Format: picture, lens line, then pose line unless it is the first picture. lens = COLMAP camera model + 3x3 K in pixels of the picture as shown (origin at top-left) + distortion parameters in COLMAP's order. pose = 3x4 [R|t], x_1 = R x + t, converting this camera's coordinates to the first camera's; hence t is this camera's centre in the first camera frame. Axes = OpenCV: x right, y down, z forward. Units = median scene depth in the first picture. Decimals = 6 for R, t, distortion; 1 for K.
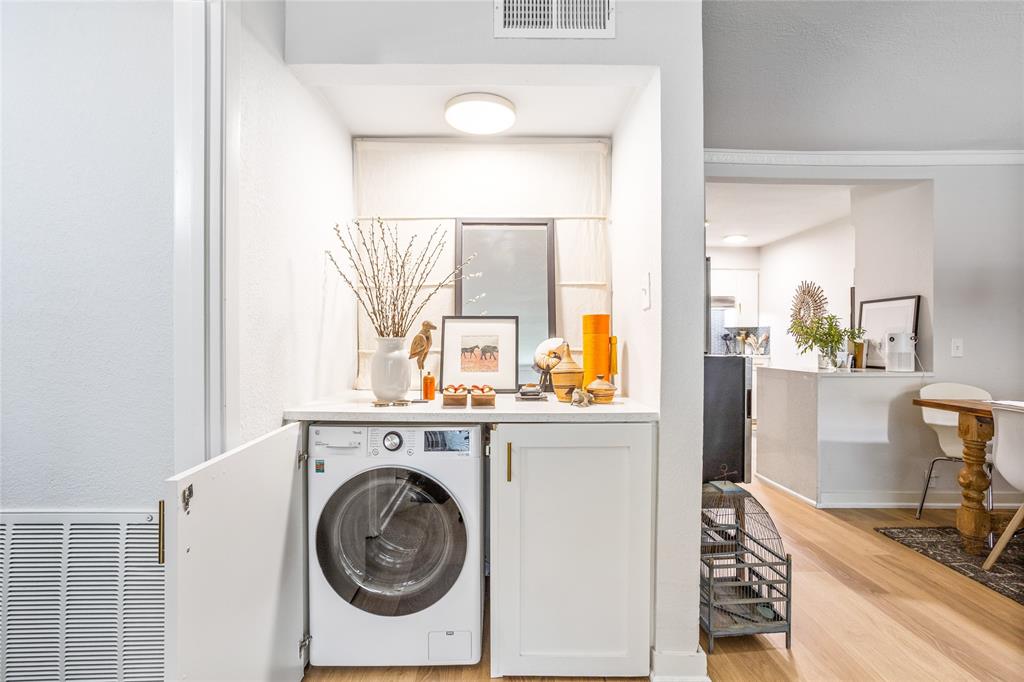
lens RADIAL K [[494.2, 0, 509.1], [0, 494.2, 339.2], [0, 0, 1]] dist [-0.055825, 0.032787]
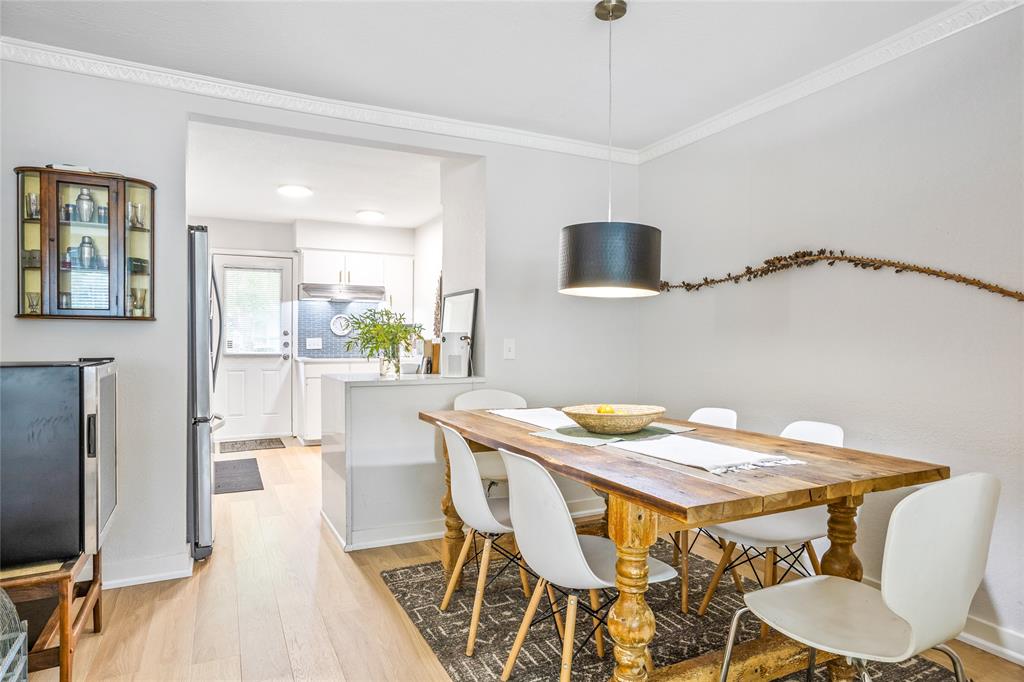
lens RADIAL K [[595.4, 0, 512.0], [0, 595.4, 341.0], [0, 0, 1]] dist [-0.000968, 0.001809]
pose [[0.900294, -0.000054, 0.435283, 0.629519], [-0.002892, 0.999977, 0.006106, -0.005662], [-0.435274, -0.006756, 0.900273, 0.004095]]
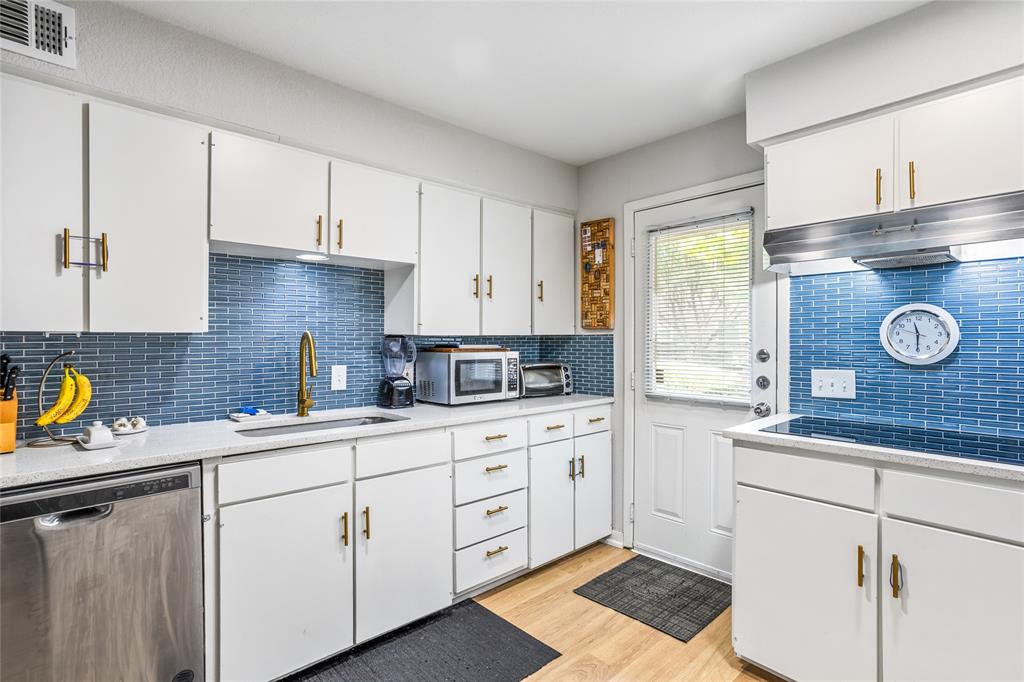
lens RADIAL K [[494.2, 0, 509.1], [0, 494.2, 339.2], [0, 0, 1]] dist [-0.055825, 0.032787]
pose [[0.665564, -0.002577, -0.746336, 1.291272], [0.000399, 0.999995, -0.003098, -0.053720], [0.746341, 0.001764, 0.665562, 1.937345]]
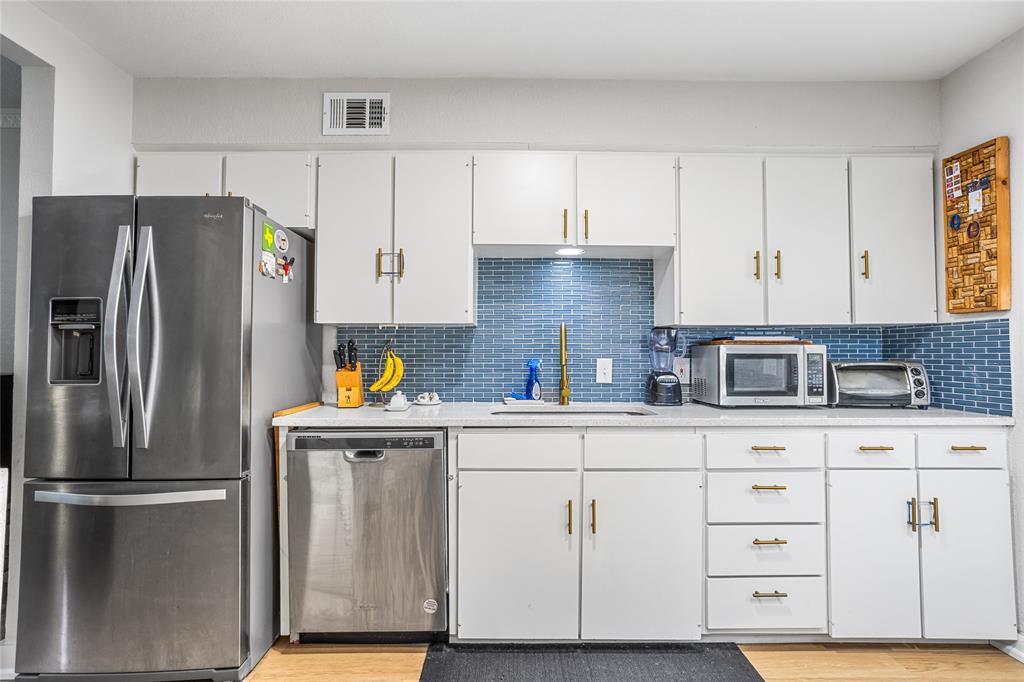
lens RADIAL K [[494.2, 0, 509.1], [0, 494.2, 339.2], [0, 0, 1]] dist [-0.055825, 0.032787]
pose [[-0.002717, -0.028550, -0.999589, 1.316588], [-0.002593, 0.999589, -0.028543, -0.011089], [0.999993, 0.002515, -0.002790, 2.166525]]
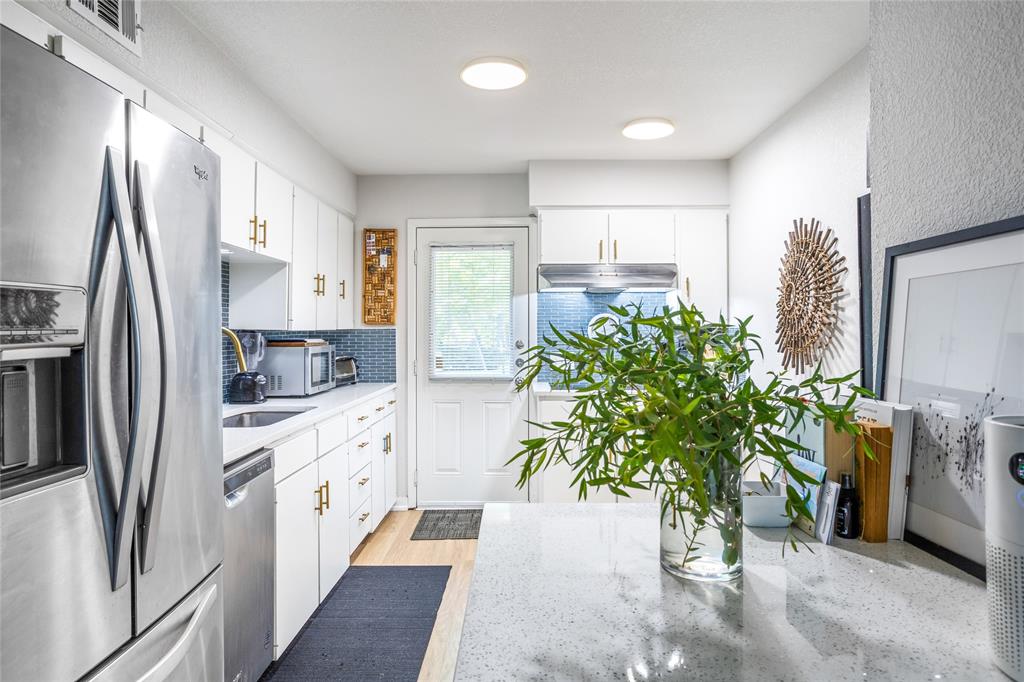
lens RADIAL K [[615.1, 0, 498.1], [0, 615.1, 325.0], [0, 0, 1]] dist [-0.017515, -0.000612]
pose [[0.999089, -0.002980, -0.042569, 0.906127], [0.002501, 0.999933, -0.011305, -0.060730], [0.042600, 0.011188, 0.999030, 1.143903]]
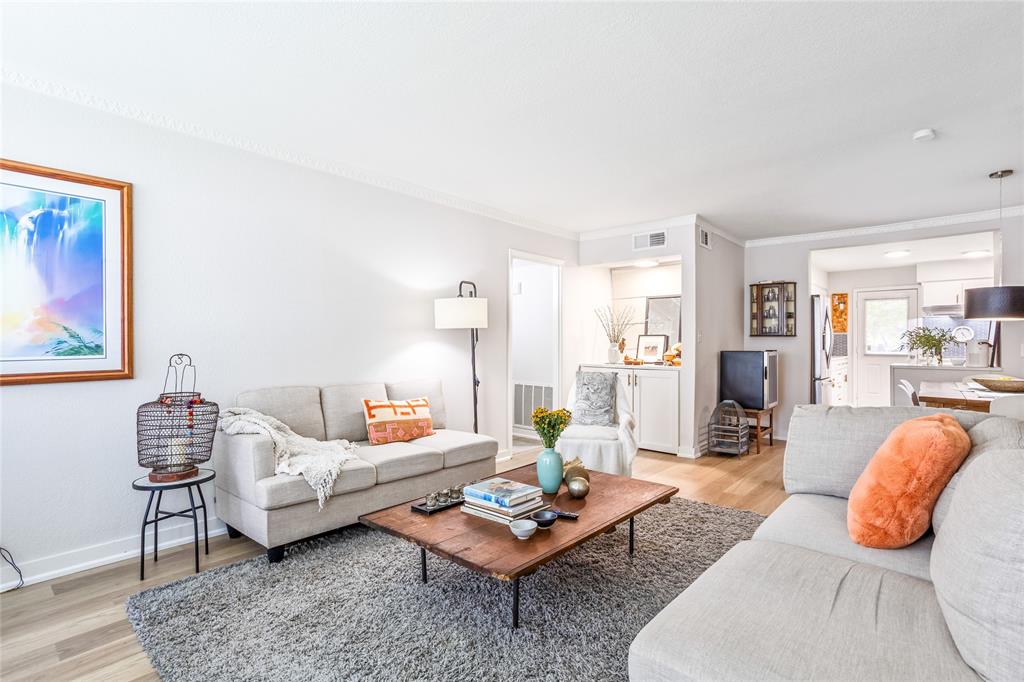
lens RADIAL K [[494.2, 0, 509.1], [0, 494.2, 339.2], [0, 0, 1]] dist [-0.055825, 0.032787]
pose [[0.741356, -0.004374, -0.671097, 1.070681], [-0.000660, 0.999974, -0.007246, -0.003927], [0.671111, 0.005815, 0.741334, -1.371526]]
